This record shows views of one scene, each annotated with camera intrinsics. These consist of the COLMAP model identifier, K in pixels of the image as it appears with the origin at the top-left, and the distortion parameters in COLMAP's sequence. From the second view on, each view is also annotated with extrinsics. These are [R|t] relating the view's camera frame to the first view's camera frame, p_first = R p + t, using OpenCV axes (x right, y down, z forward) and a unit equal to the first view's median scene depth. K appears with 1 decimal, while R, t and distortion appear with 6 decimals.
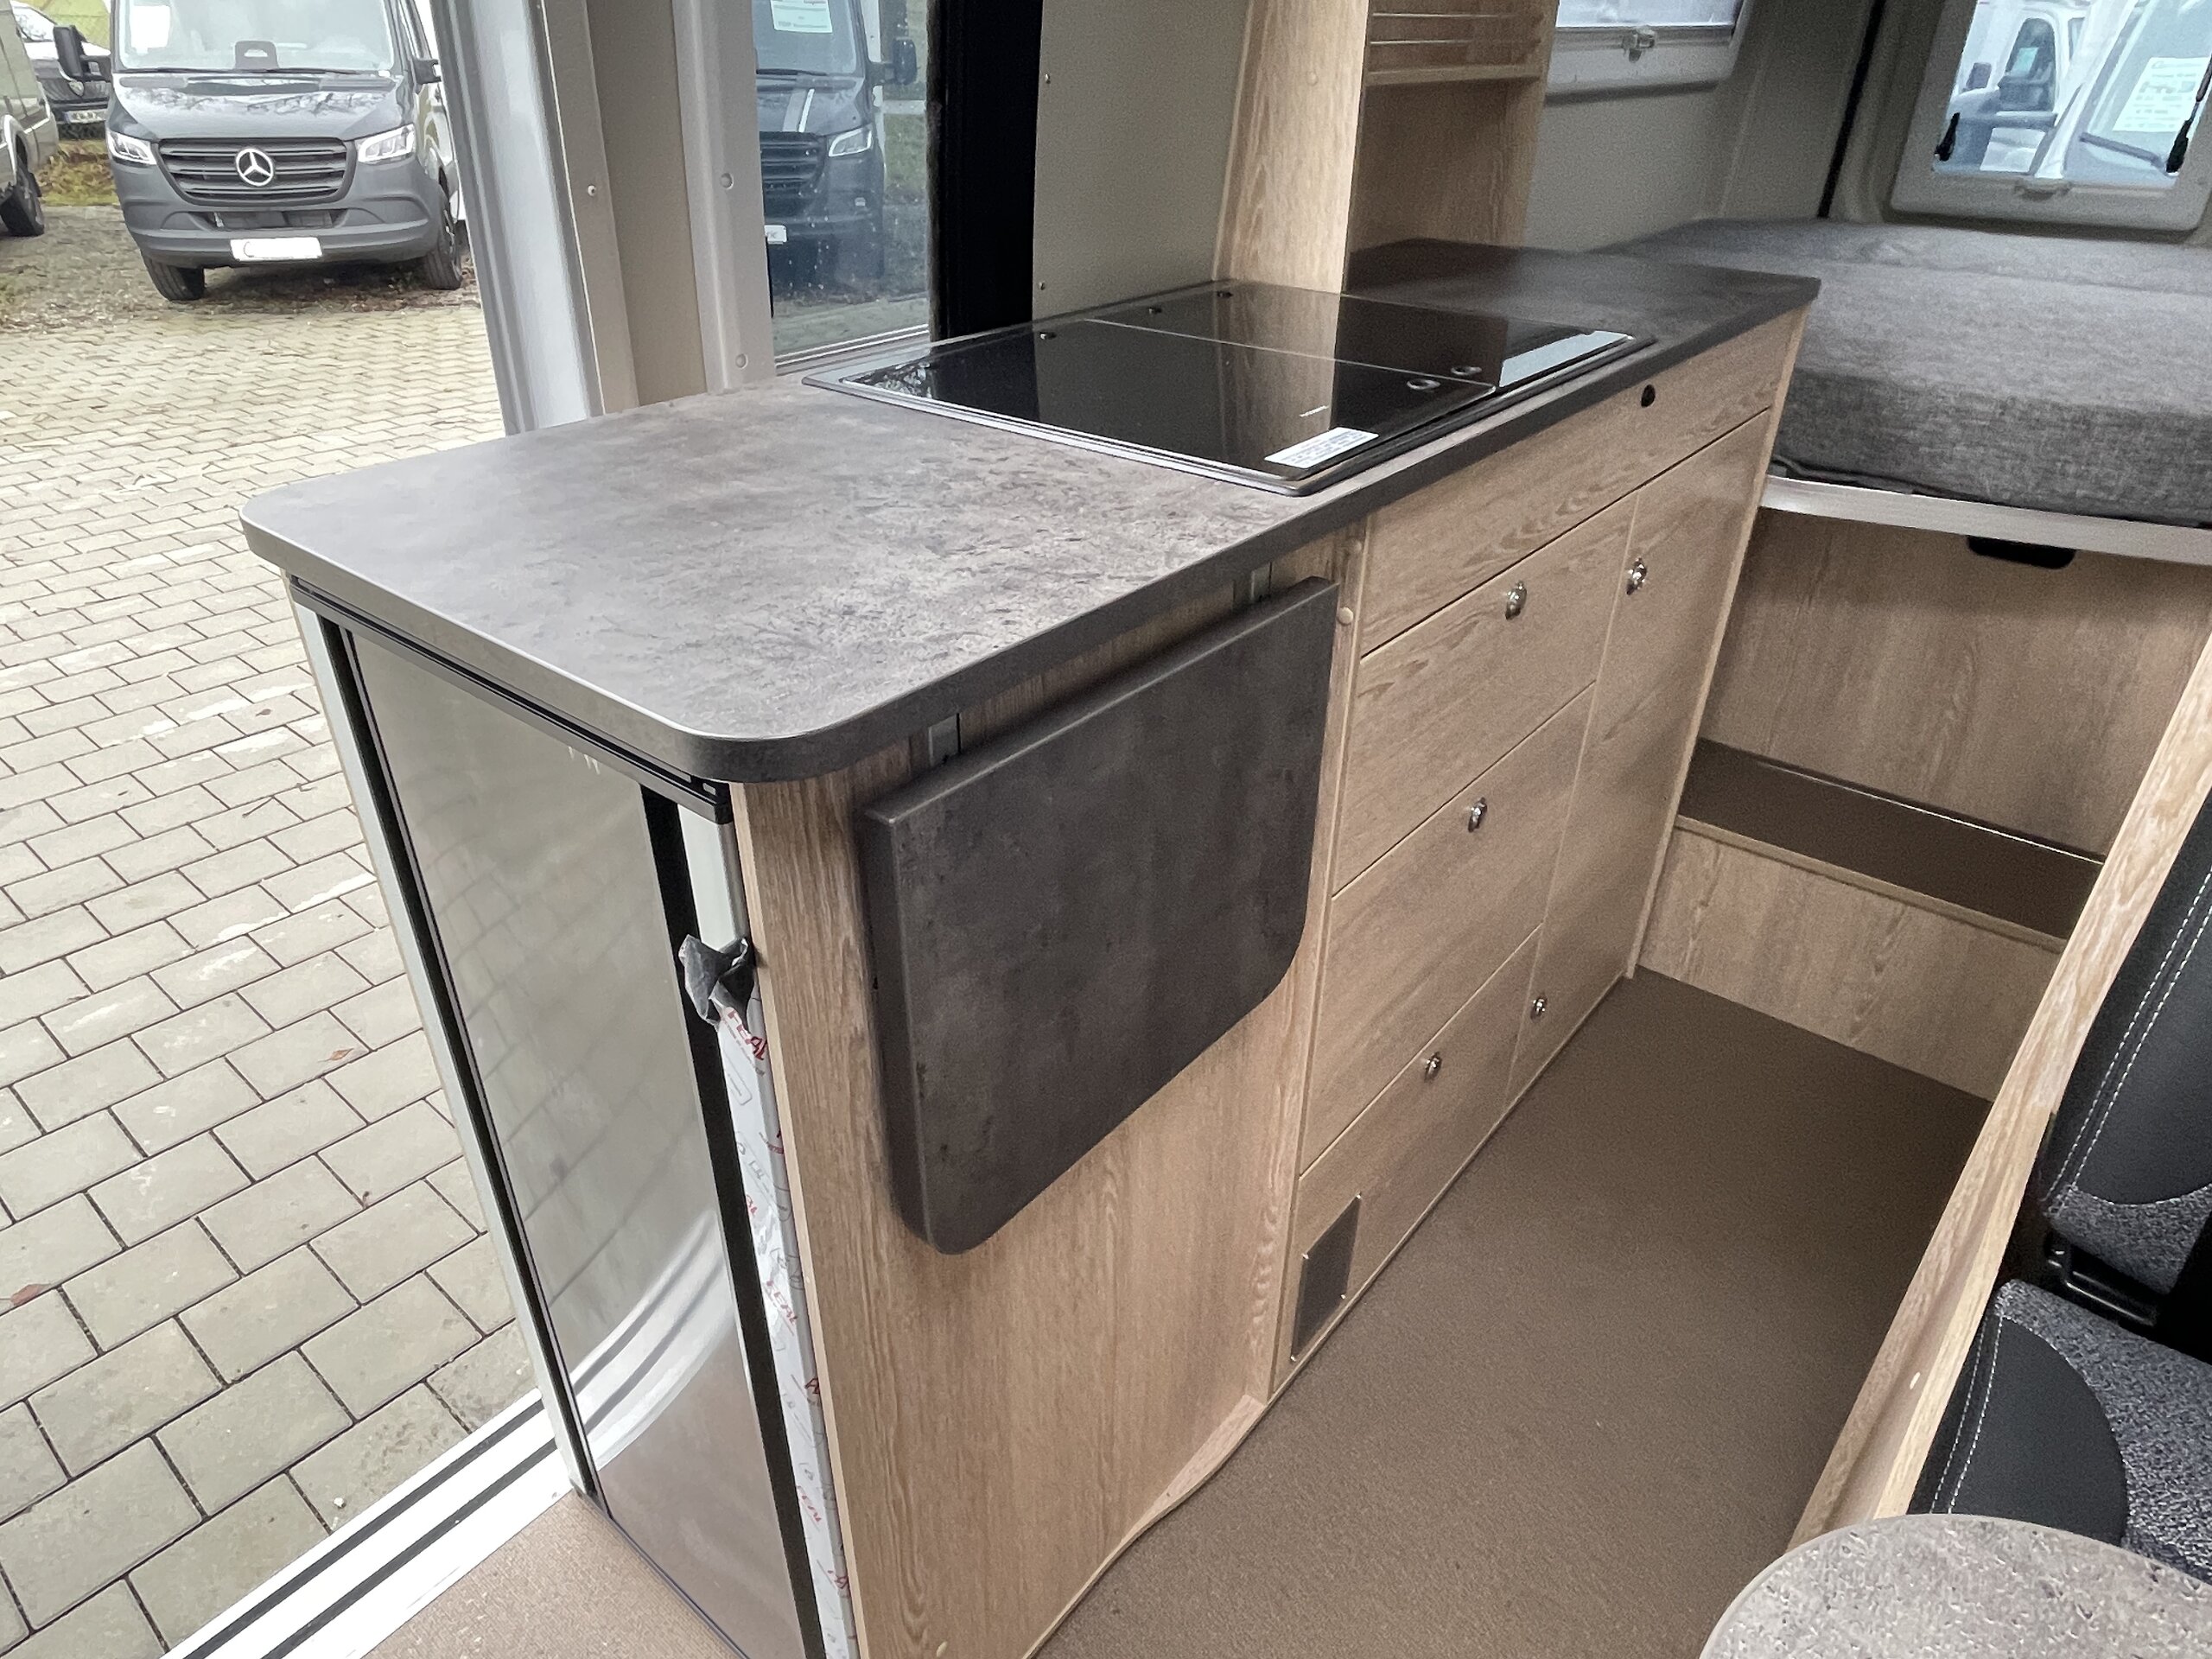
lens RADIAL K [[1355.6, 0, 1087.3], [0, 1355.6, 843.3], [0, 0, 1]] dist [-0.001673, -0.003076]
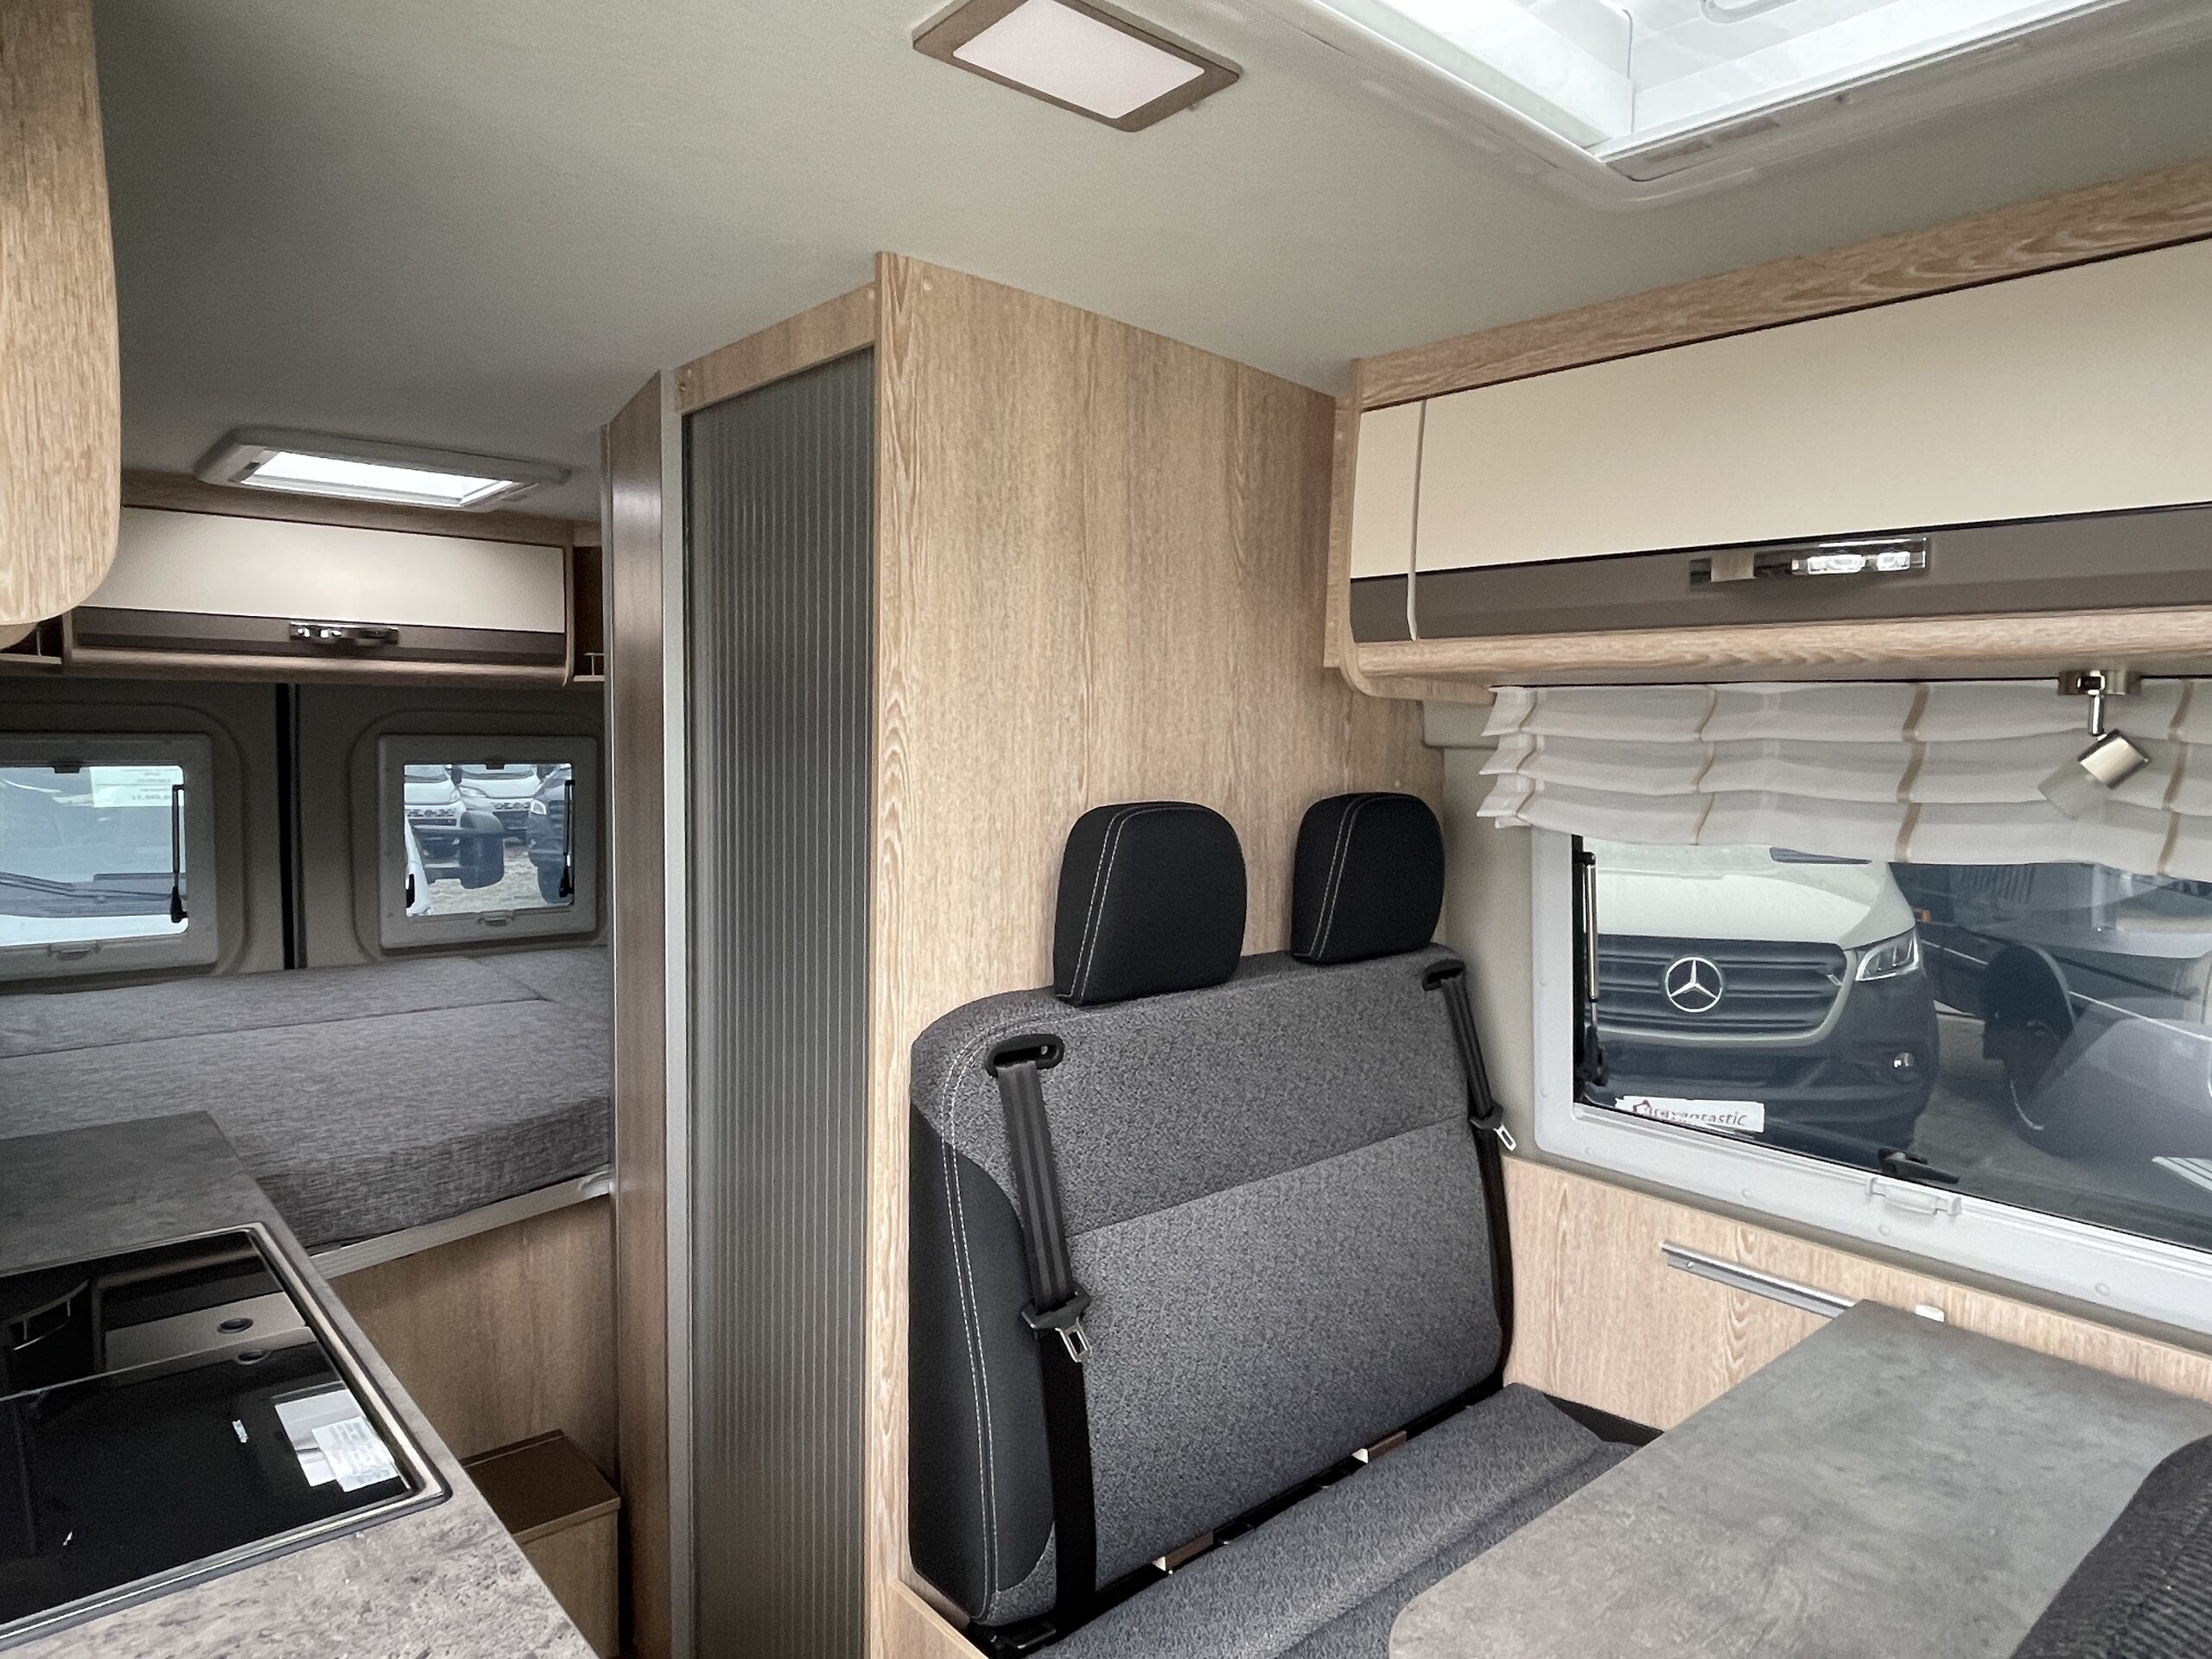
lens RADIAL K [[1363.0, 0, 1096.1], [0, 1363.0, 855.4], [0, 0, 1]] dist [0.027116, -0.023117]
pose [[0.167374, -0.095477, 0.981260, -0.591095], [0.493753, 0.869602, 0.000393, -0.342756], [-0.853343, 0.484434, 0.192690, 0.091461]]
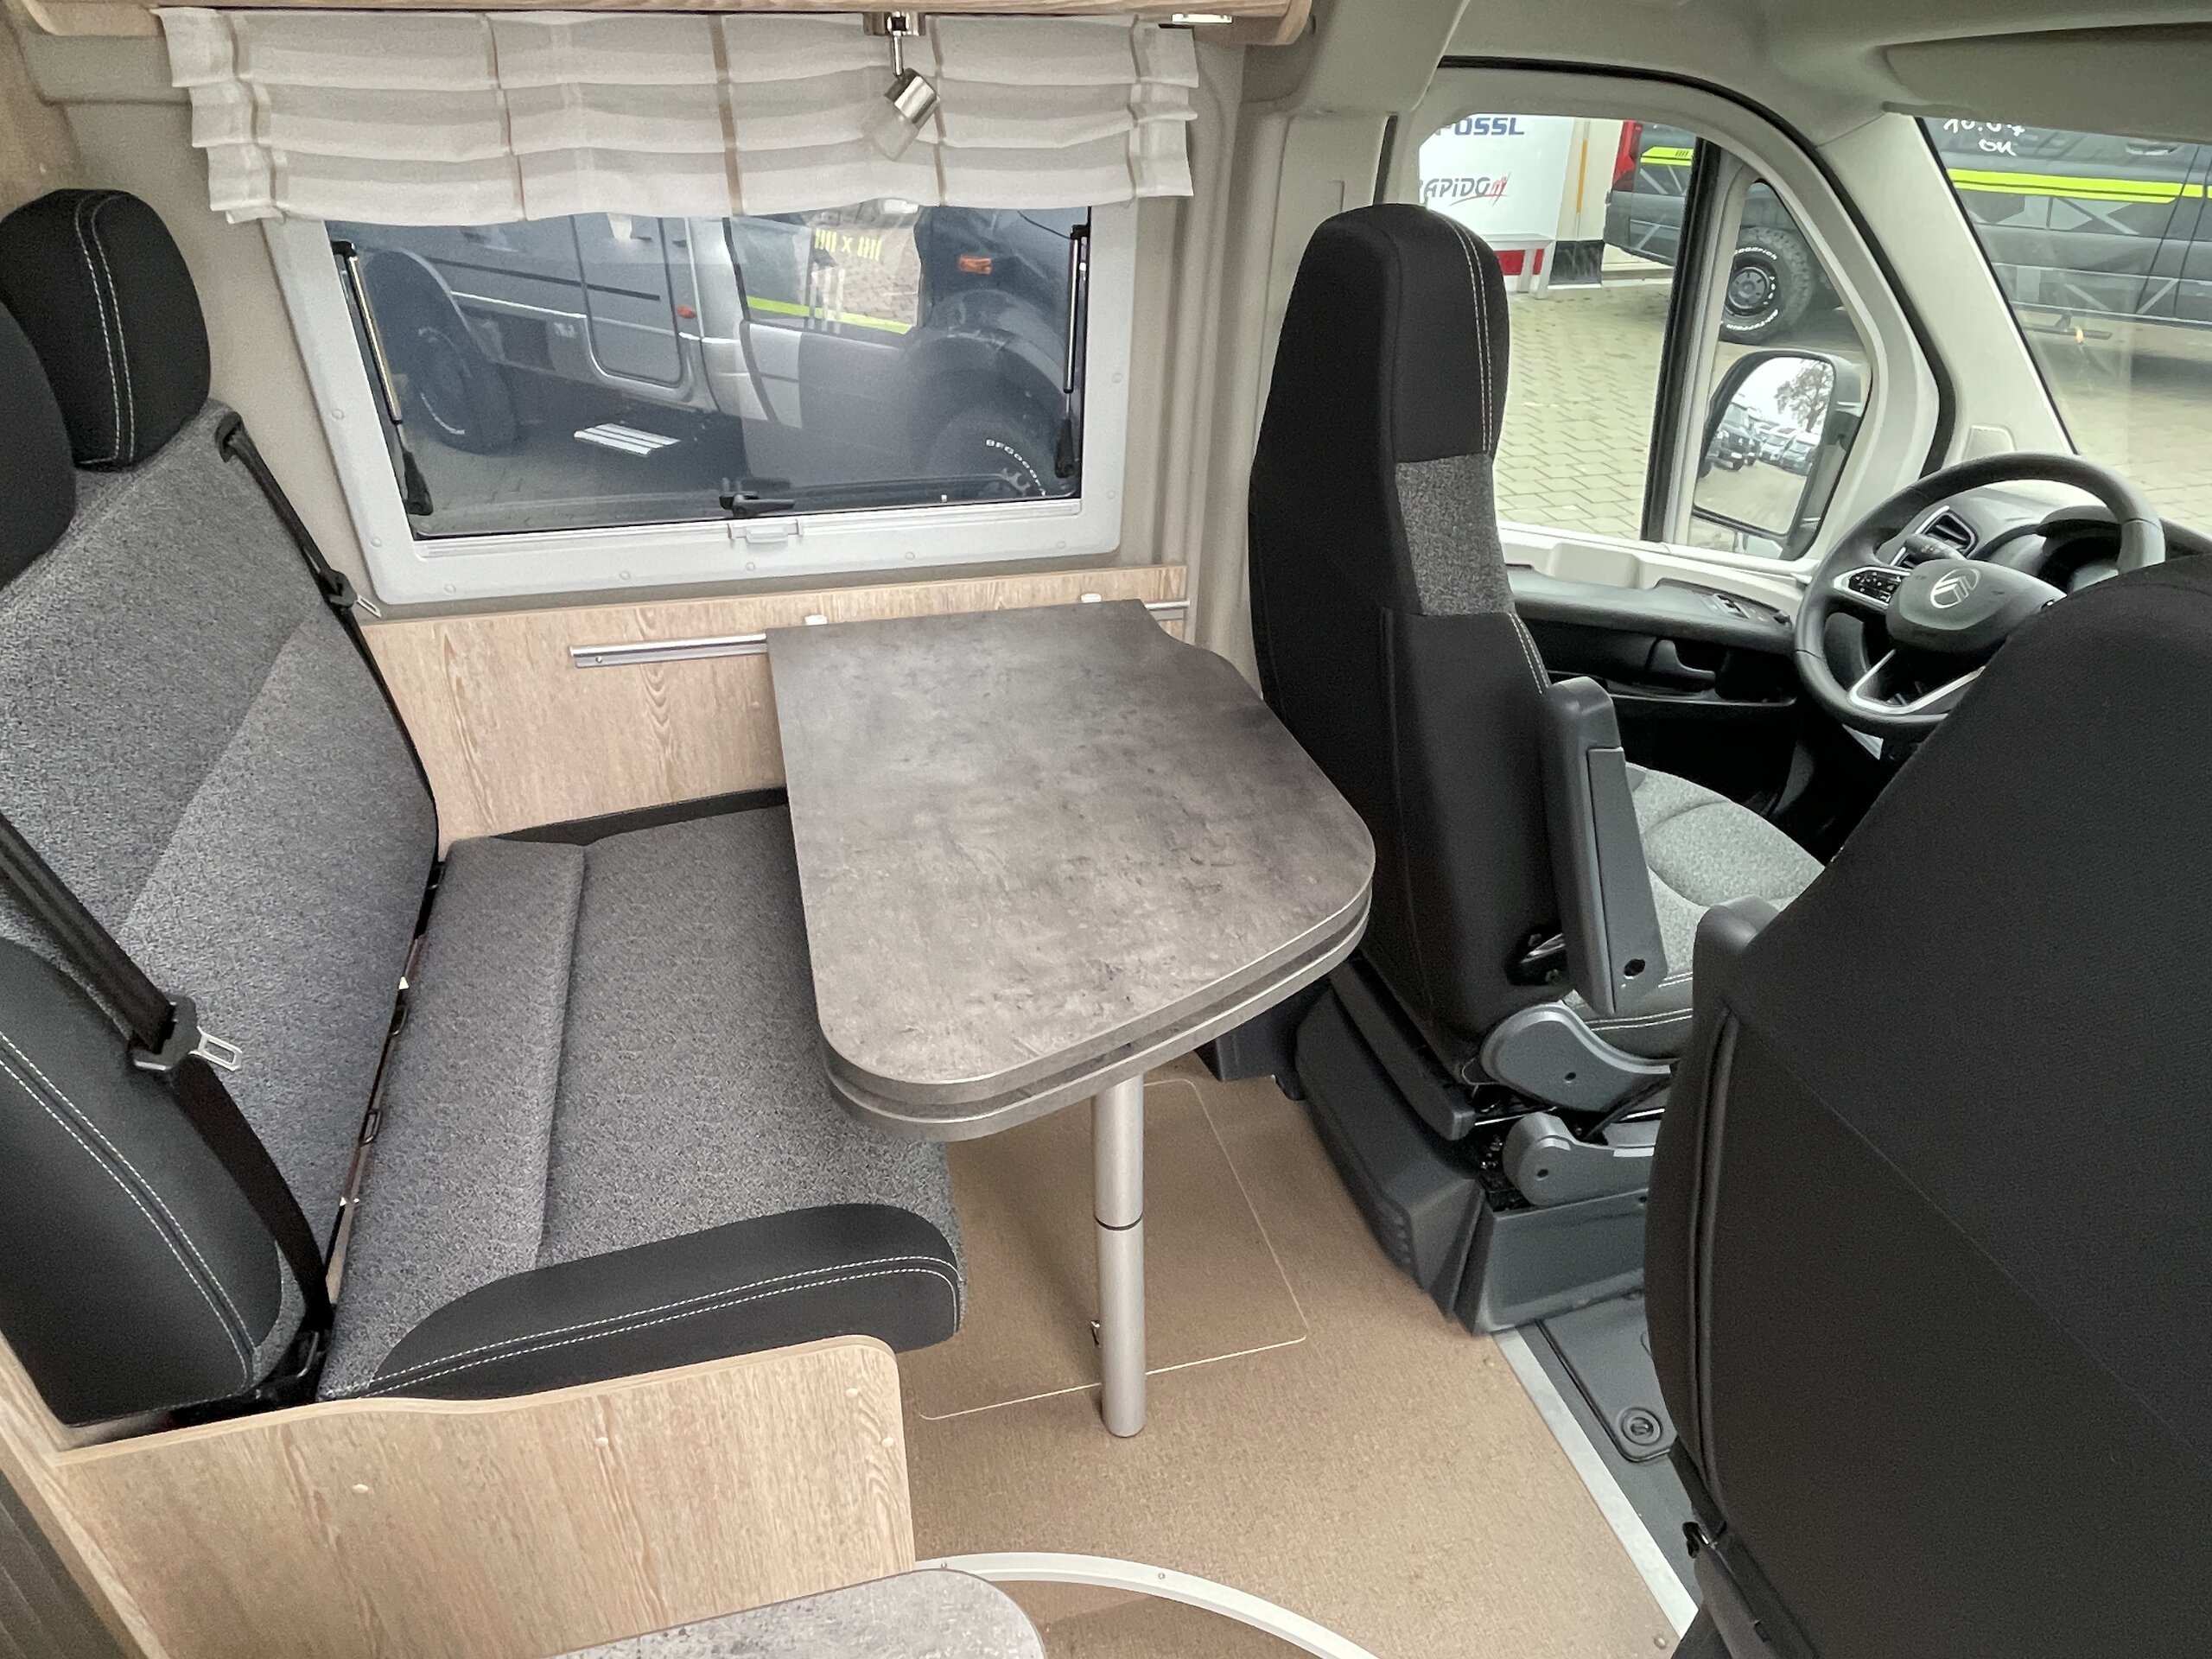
lens RADIAL K [[1369.9, 0, 1073.9], [0, 1369.9, 850.3], [0, 0, 1]] dist [-0.002494, -0.001074]
pose [[-0.805649, -0.322771, 0.496738, -0.324494], [0.292581, 0.512314, 0.807422, -0.622544], [-0.515098, 0.795835, -0.318309, 0.438027]]
